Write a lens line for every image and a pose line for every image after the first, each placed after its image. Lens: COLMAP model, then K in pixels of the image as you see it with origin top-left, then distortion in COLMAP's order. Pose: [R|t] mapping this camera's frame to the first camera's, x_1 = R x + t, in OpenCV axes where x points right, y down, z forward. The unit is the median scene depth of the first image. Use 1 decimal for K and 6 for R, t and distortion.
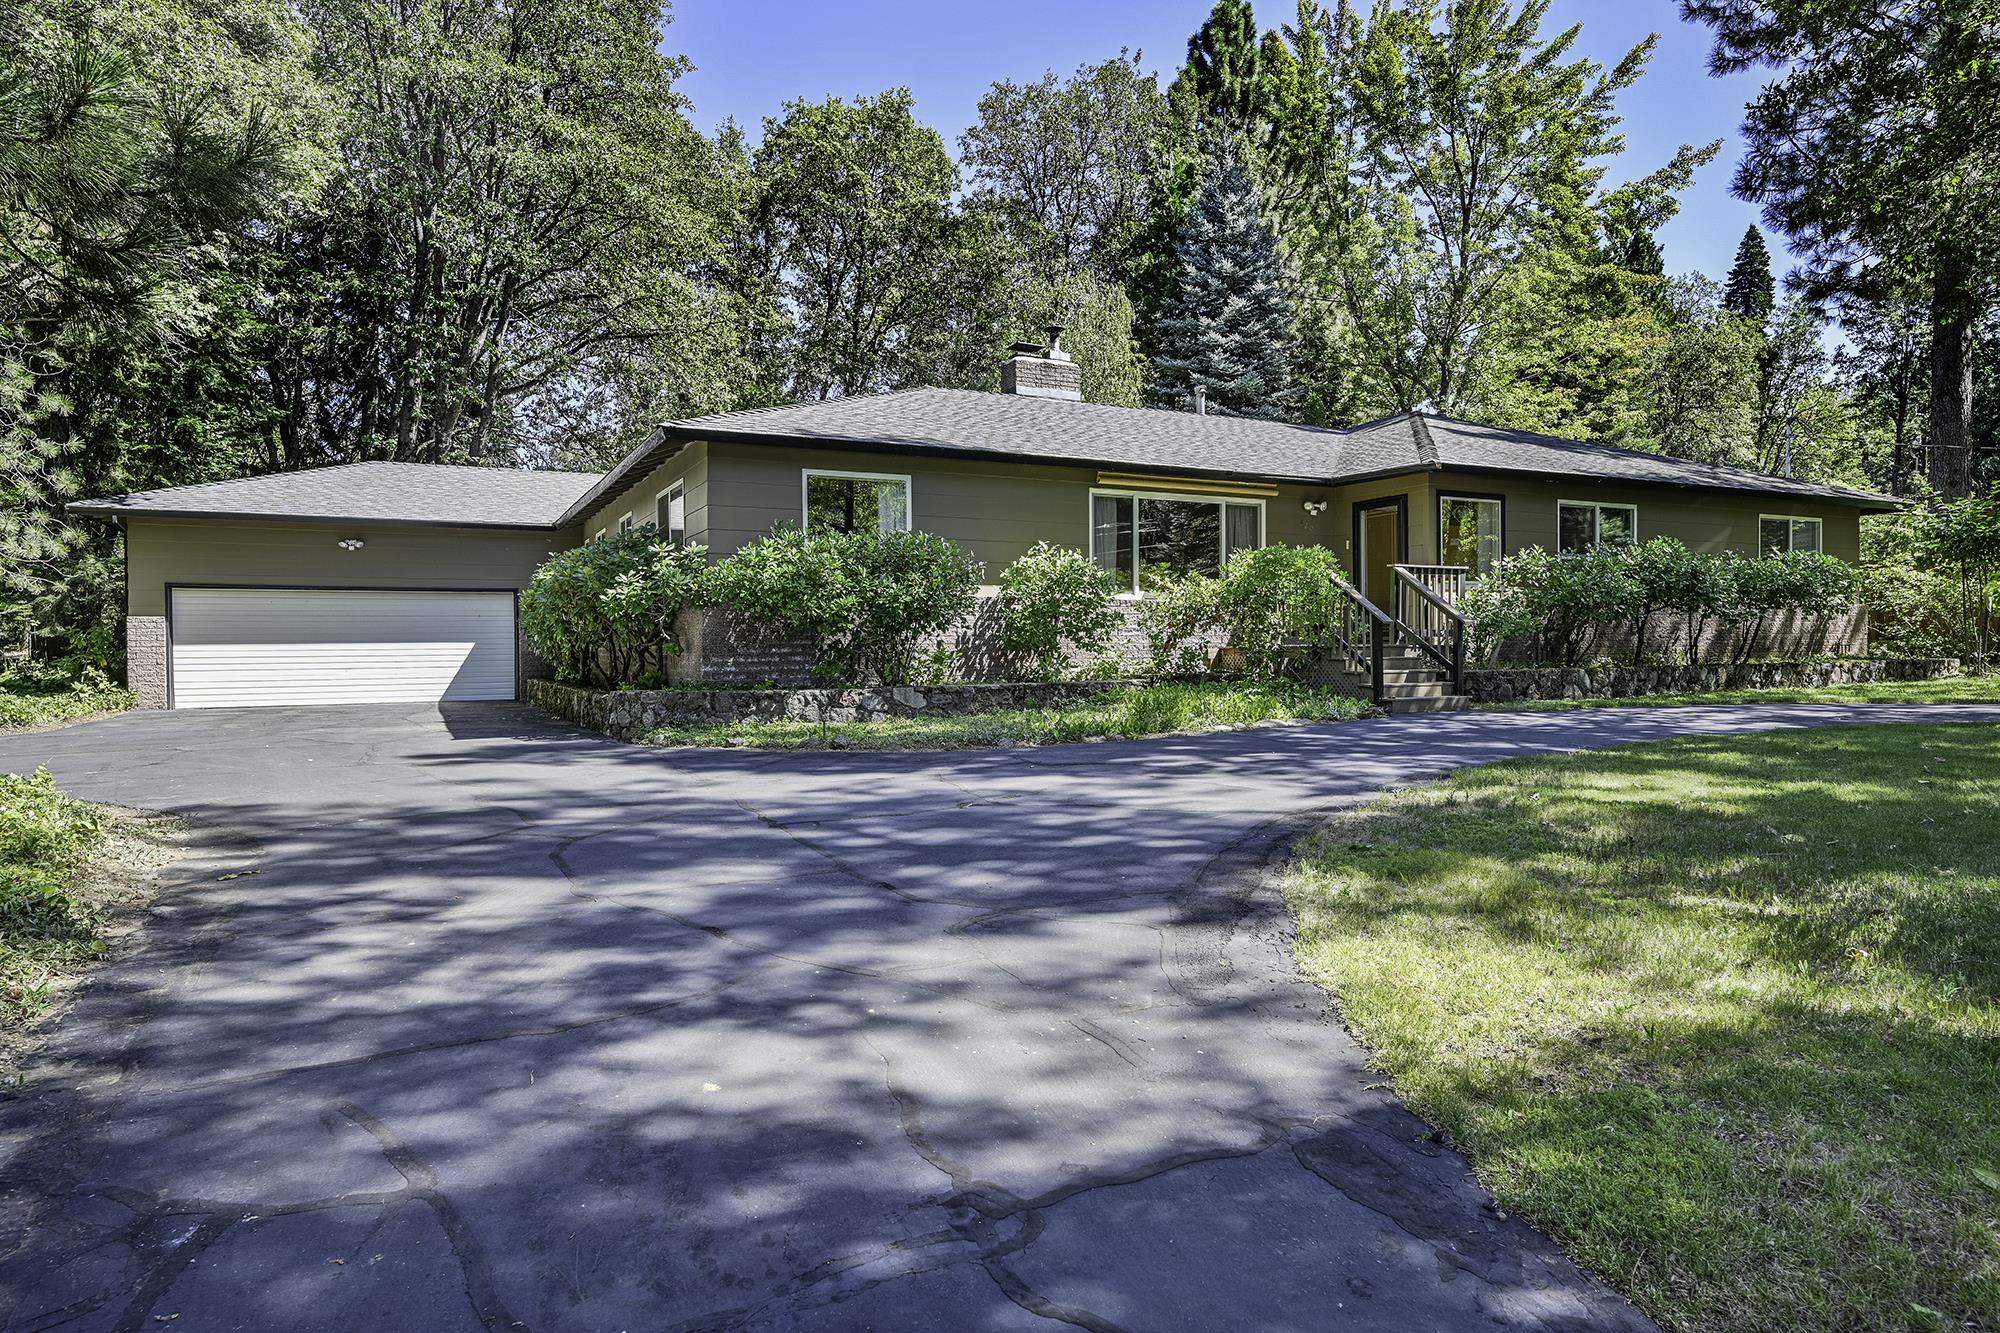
lens RADIAL K [[1202.9, 0, 1000.0], [0, 1202.9, 666.5], [0, 0, 1]] dist [-0.000712, 0.000101]
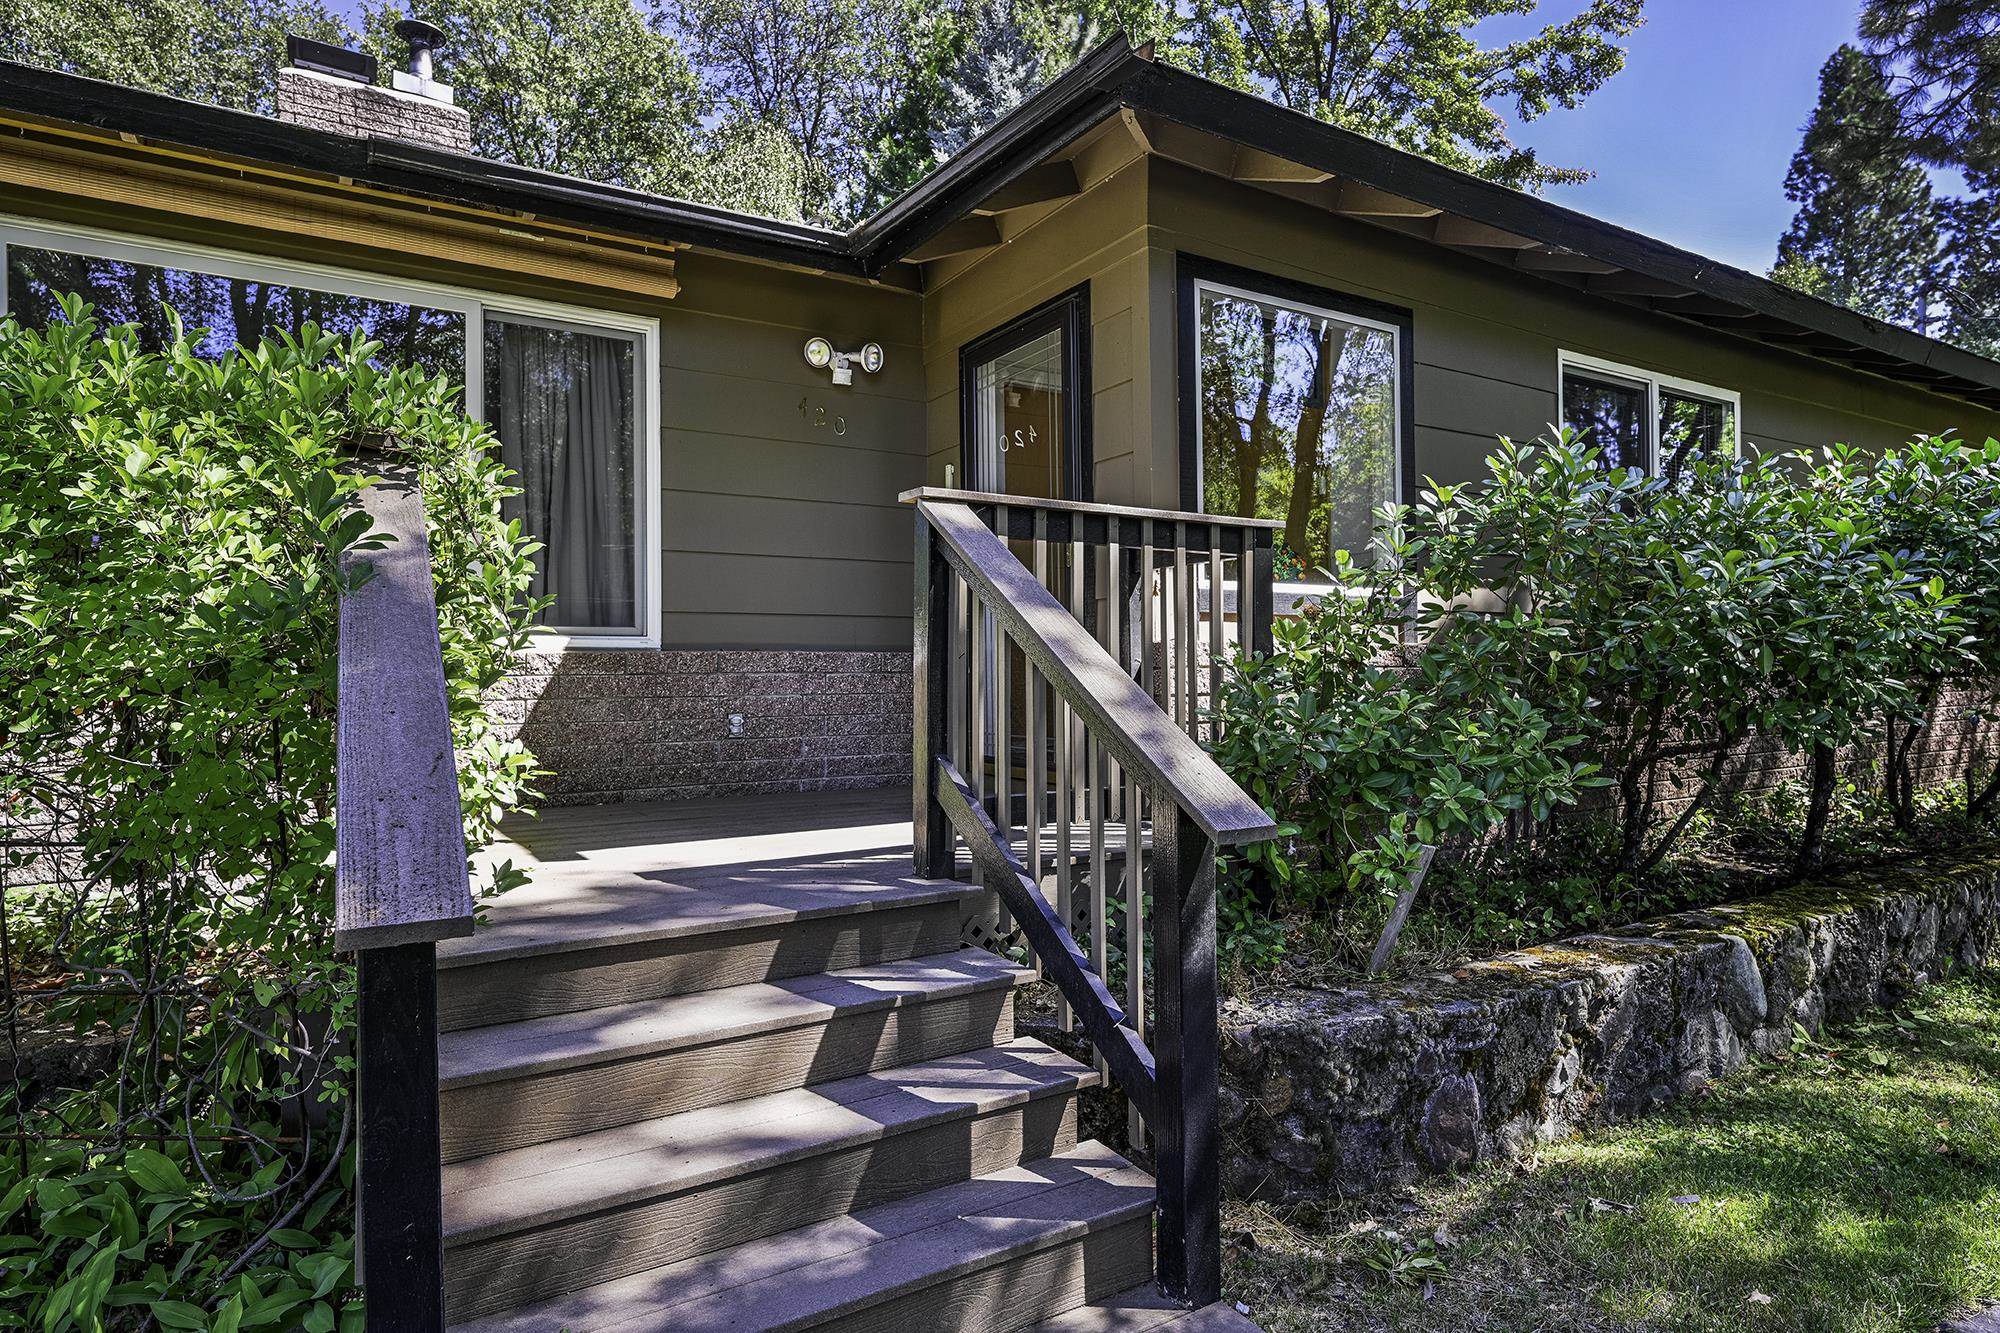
lens RADIAL K [[1136.2, 0, 1000.0], [0, 1136.2, 666.5], [0, 0, 1]] dist [0.003025, 0.000301]
pose [[0.996620, -0.000355, 0.082152, 0.278289], [0.001758, 0.999854, -0.017017, -0.043596], [-0.082134, 0.017104, 0.996474, 0.689519]]
